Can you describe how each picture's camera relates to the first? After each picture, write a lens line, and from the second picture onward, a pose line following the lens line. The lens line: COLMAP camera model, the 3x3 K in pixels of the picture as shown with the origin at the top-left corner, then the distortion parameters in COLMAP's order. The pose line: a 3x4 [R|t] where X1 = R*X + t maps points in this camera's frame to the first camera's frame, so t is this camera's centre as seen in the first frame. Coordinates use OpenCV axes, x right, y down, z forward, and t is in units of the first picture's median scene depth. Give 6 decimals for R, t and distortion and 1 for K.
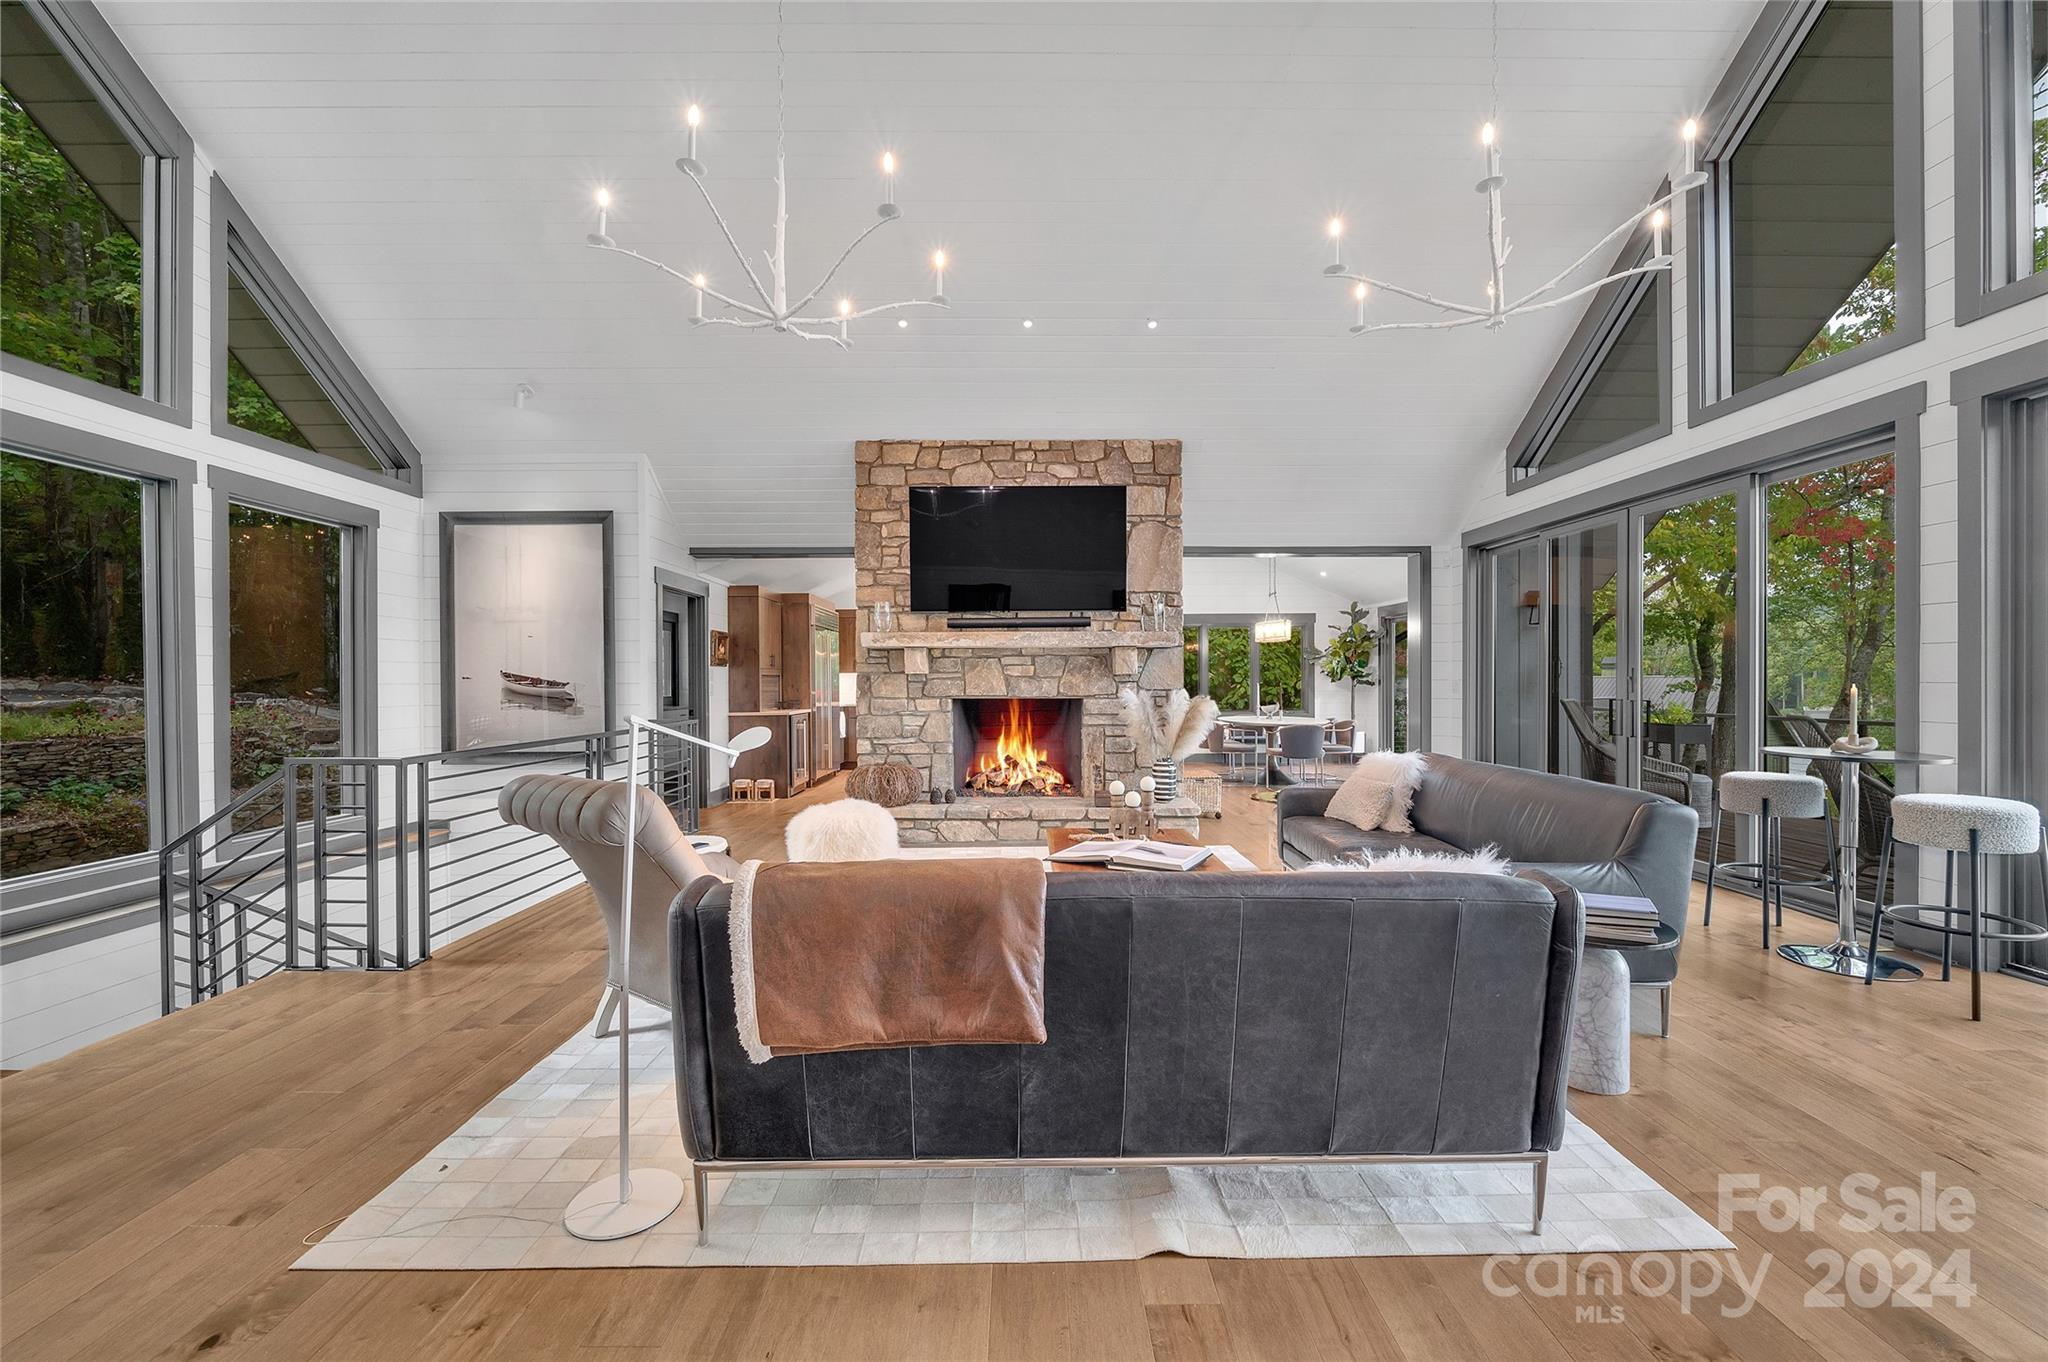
lens RADIAL K [[811.2, 0, 1021.5], [0, 811.2, 680.2], [0, 0, 1]] dist [-0.002913, -0.000463]
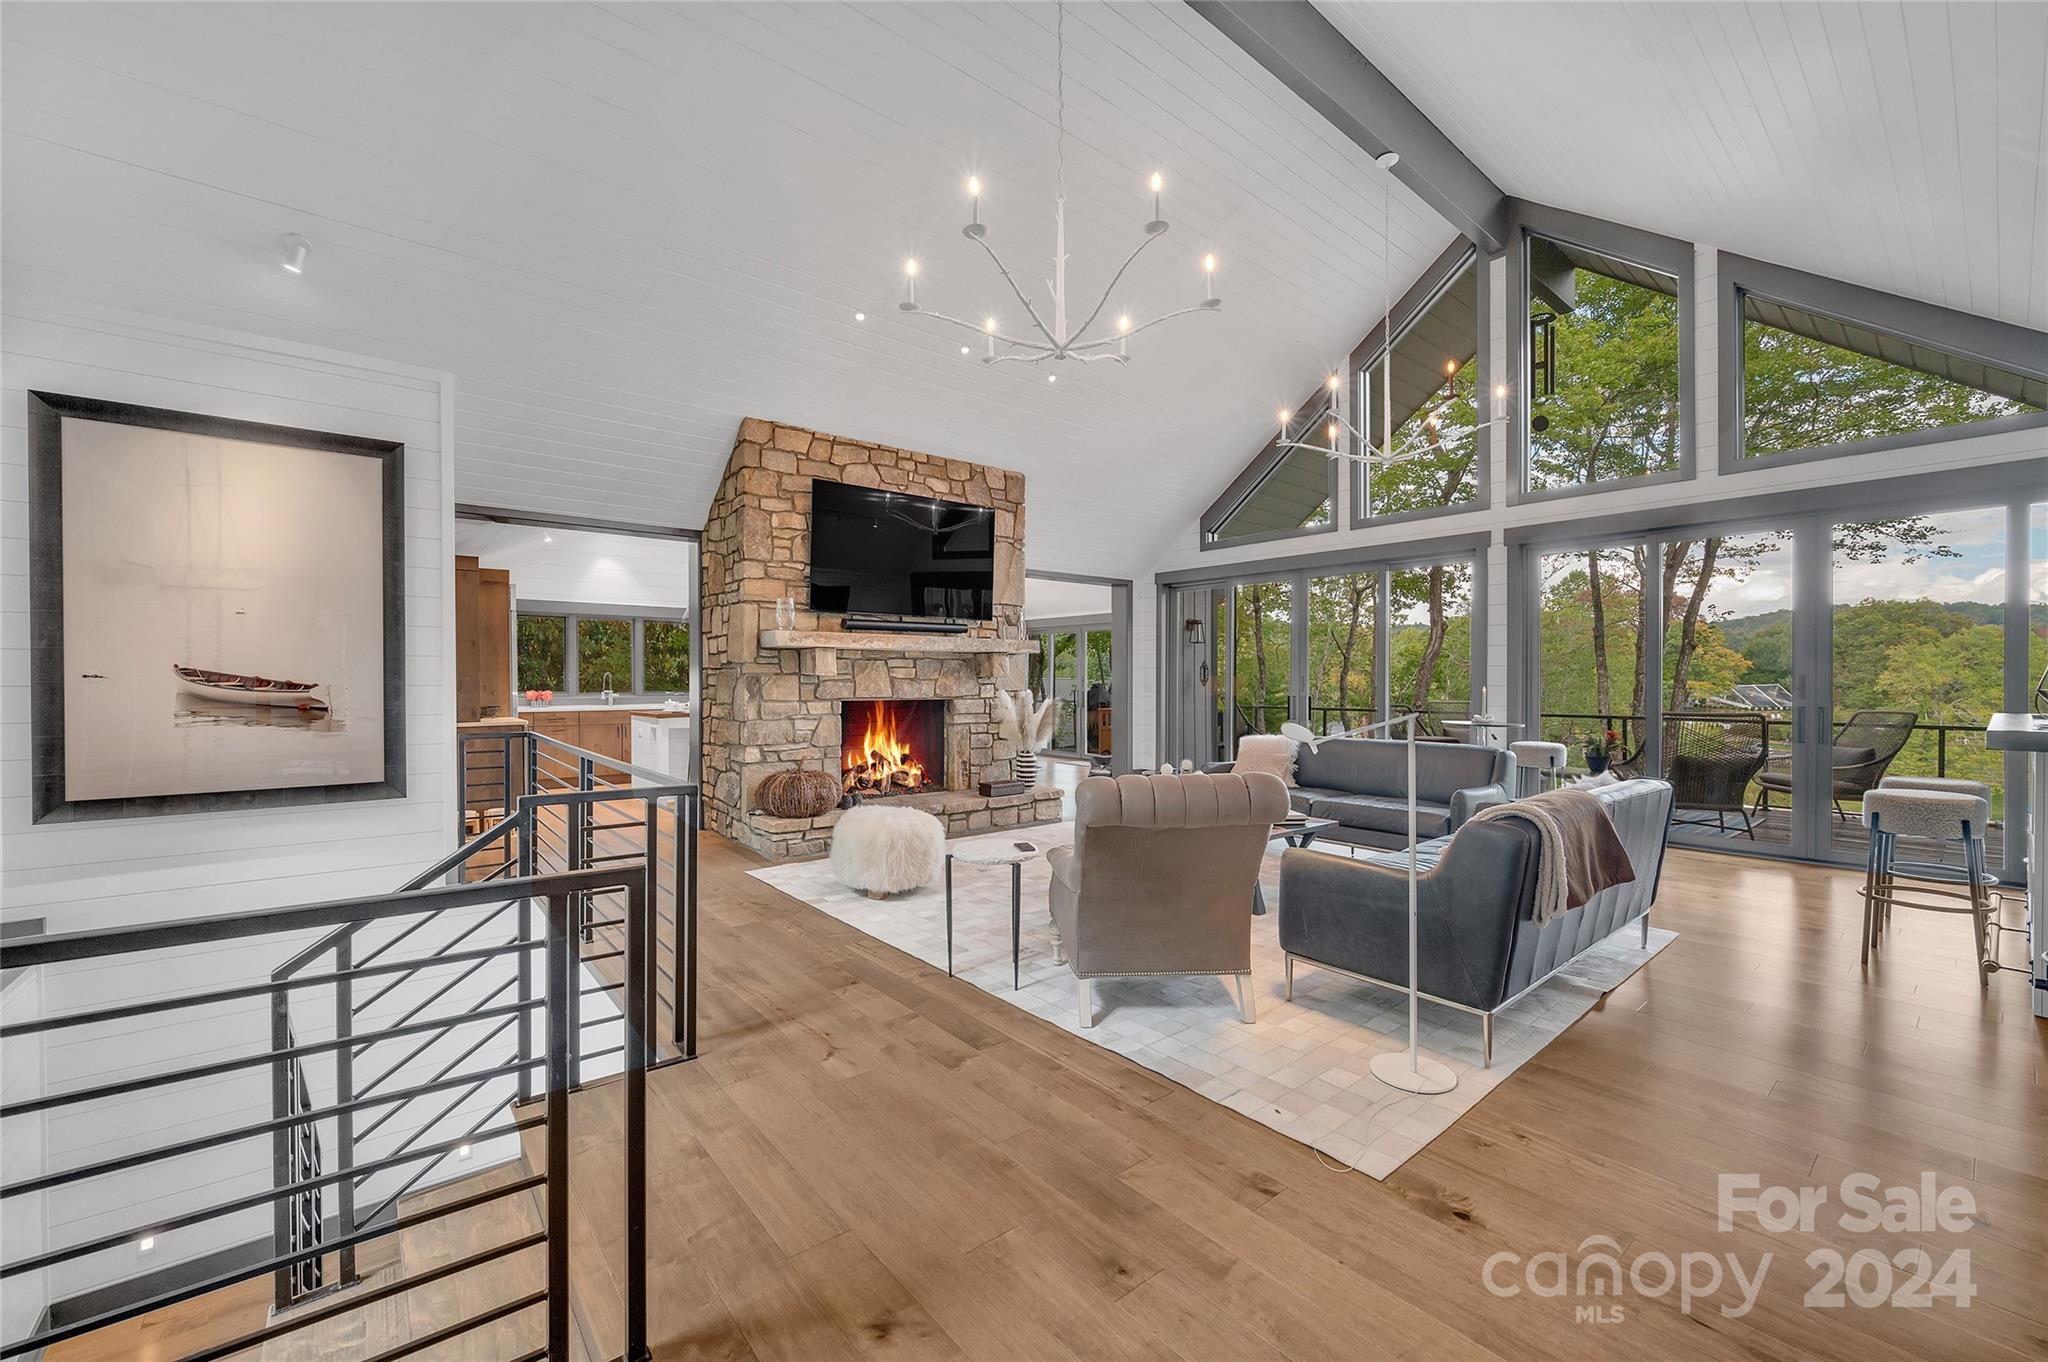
lens RADIAL K [[811.2, 0, 1025.3], [0, 811.2, 681.9], [0, 0, 1]] dist [-0.002913, -0.000463]
pose [[0.776513, 0.002655, 0.630096, -0.530203], [-0.005565, 0.999981, 0.002645, -0.003964], [-0.630077, -0.005560, 0.776513, 0.101718]]
